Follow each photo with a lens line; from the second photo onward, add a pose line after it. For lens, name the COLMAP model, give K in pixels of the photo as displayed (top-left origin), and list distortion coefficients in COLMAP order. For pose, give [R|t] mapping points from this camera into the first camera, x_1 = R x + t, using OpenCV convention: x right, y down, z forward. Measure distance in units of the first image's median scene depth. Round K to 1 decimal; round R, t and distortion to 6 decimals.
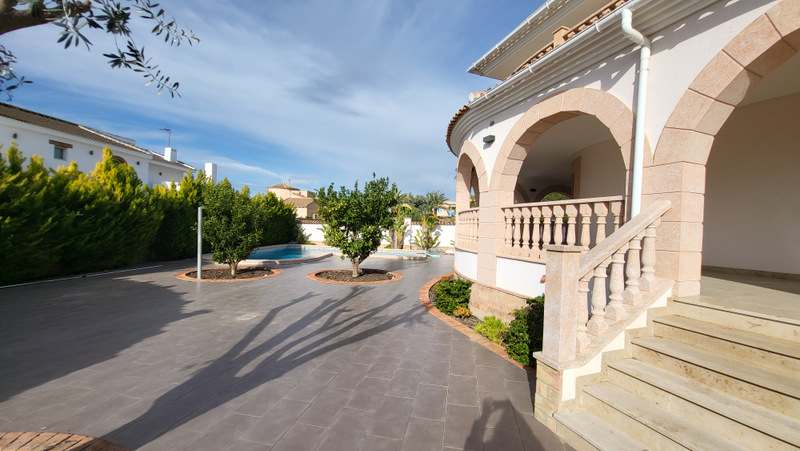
lens RADIAL K [[311.8, 0, 404.1], [0, 311.8, 221.9], [0, 0, 1]] dist [0.002249, -0.001079]
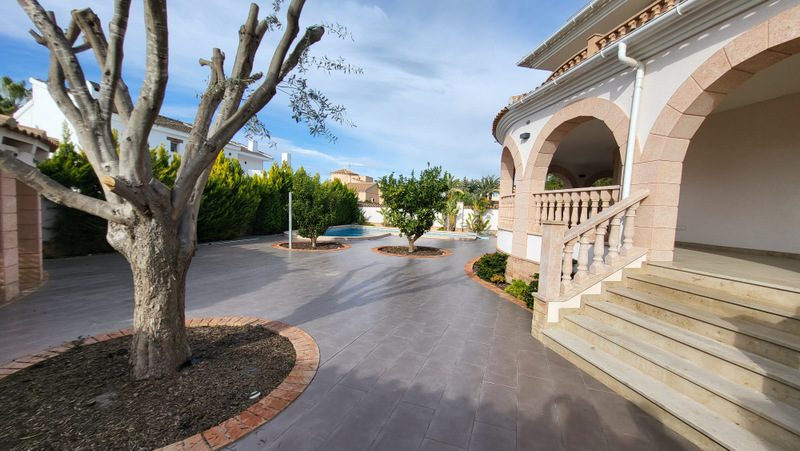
lens RADIAL K [[311.8, 0, 401.6], [0, 311.8, 228.6], [0, 0, 1]] dist [0.002249, -0.001079]
pose [[0.983330, 0.022274, -0.180460, 0.033653], [-0.009176, 0.997283, 0.073089, 0.005999], [0.181598, -0.070214, 0.980863, -0.290835]]
